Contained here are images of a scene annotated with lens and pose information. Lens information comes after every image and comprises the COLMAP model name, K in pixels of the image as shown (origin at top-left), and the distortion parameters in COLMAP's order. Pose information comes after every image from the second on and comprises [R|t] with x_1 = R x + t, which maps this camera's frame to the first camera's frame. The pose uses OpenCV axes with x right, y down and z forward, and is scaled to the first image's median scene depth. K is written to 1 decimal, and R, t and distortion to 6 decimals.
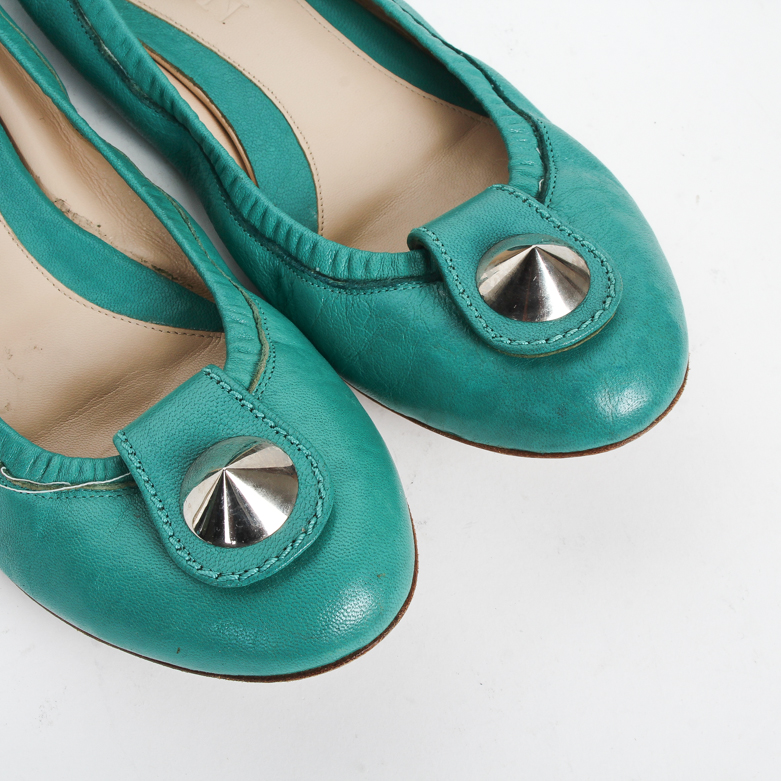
lens RADIAL K [[1352.1, 0, 390.5], [0, 1352.1, 390.5], [0, 0, 1]] dist [-0.114663, 0.211045]
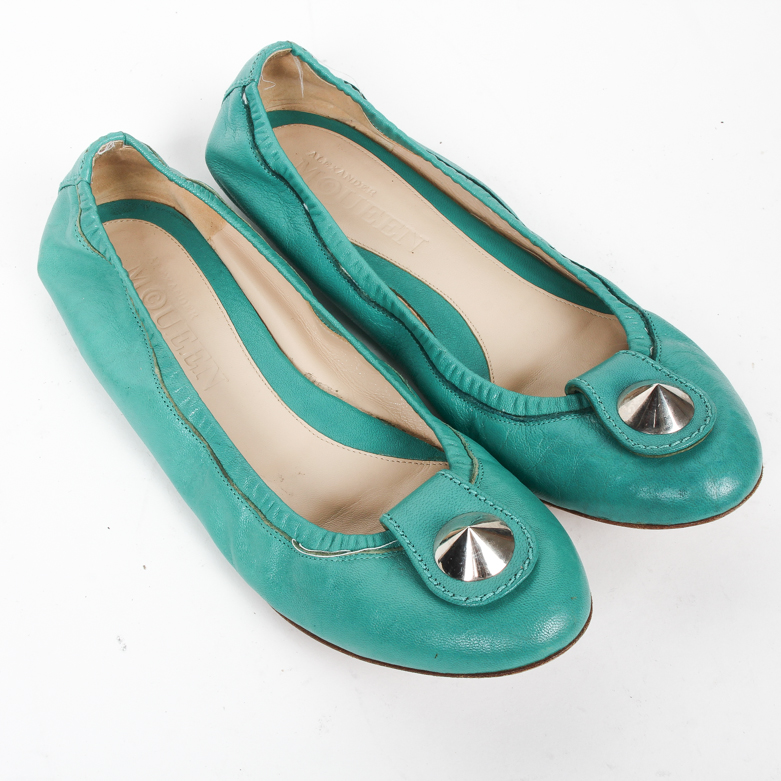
lens RADIAL K [[1352.1, 0, 390.5], [0, 1352.1, 390.5], [0, 0, 1]] dist [-0.114663, 0.211045]
pose [[0.999695, -0.024691, 0.000459, -0.184302], [0.024315, 0.980886, -0.193058, 0.175691], [0.004316, 0.193010, 0.981187, -0.456055]]
